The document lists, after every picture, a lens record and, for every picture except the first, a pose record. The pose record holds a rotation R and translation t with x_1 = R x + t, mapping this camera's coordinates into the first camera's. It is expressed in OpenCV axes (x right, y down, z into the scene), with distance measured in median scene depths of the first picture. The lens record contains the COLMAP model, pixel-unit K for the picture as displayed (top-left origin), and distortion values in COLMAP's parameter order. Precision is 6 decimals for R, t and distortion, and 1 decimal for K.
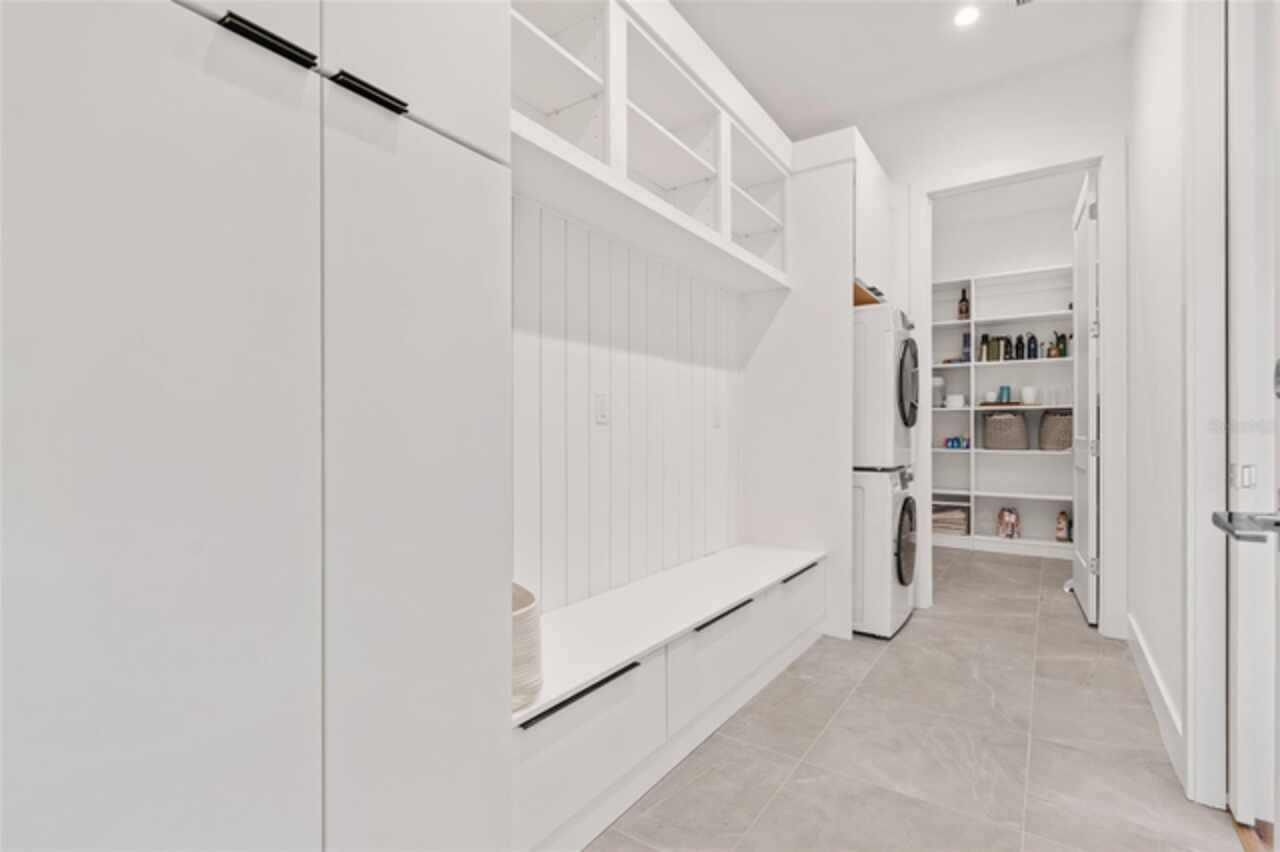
lens RADIAL K [[587.1, 0, 647.5], [0, 587.1, 426.5], [0, 0, 1]] dist [-0.001348, 0.000369]
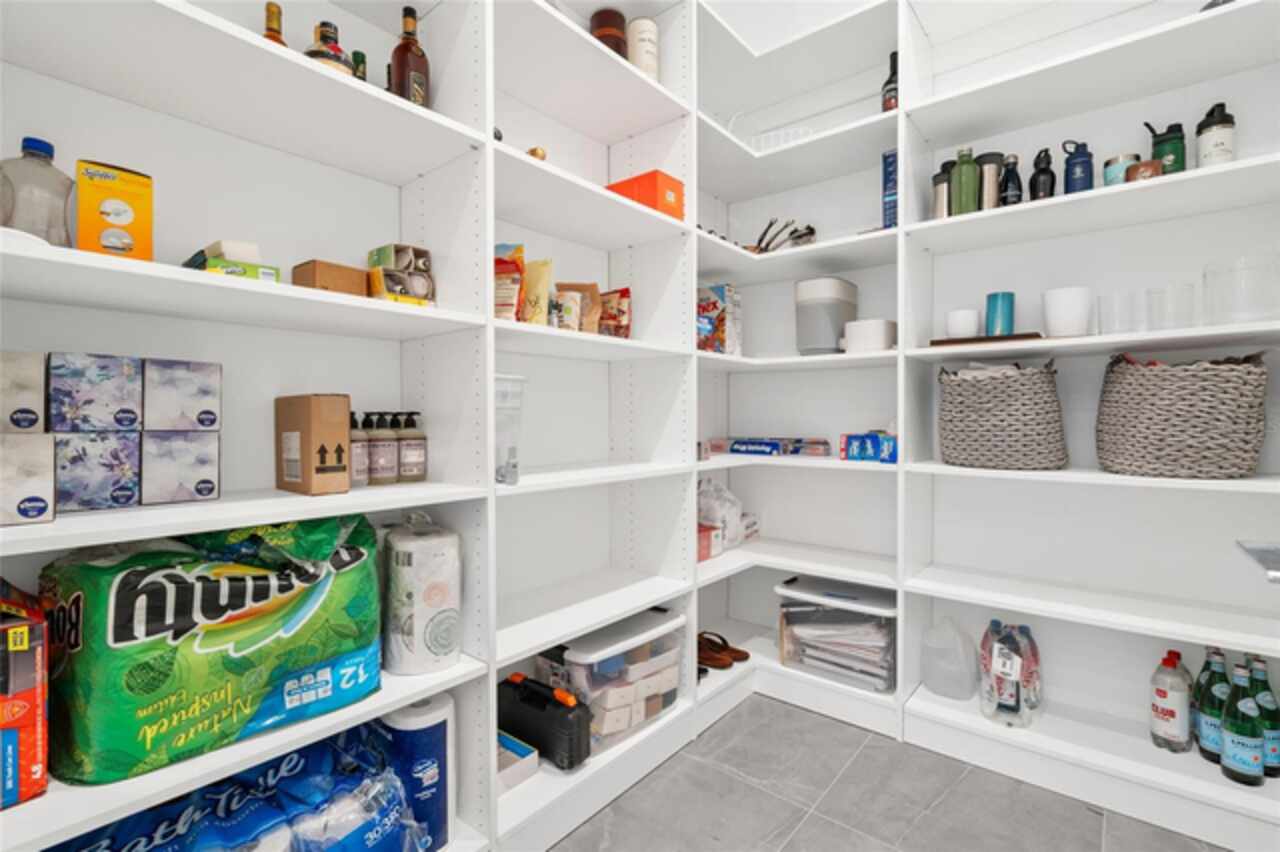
lens RADIAL K [[587.1, 0, 632.1], [0, 587.1, 424.8], [0, 0, 1]] dist [-0.001348, 0.000369]
pose [[0.994956, -0.000605, -0.100314, 0.420436], [0.000903, 0.999995, 0.002921, 0.013193], [0.100312, -0.002997, 0.994952, 0.616205]]
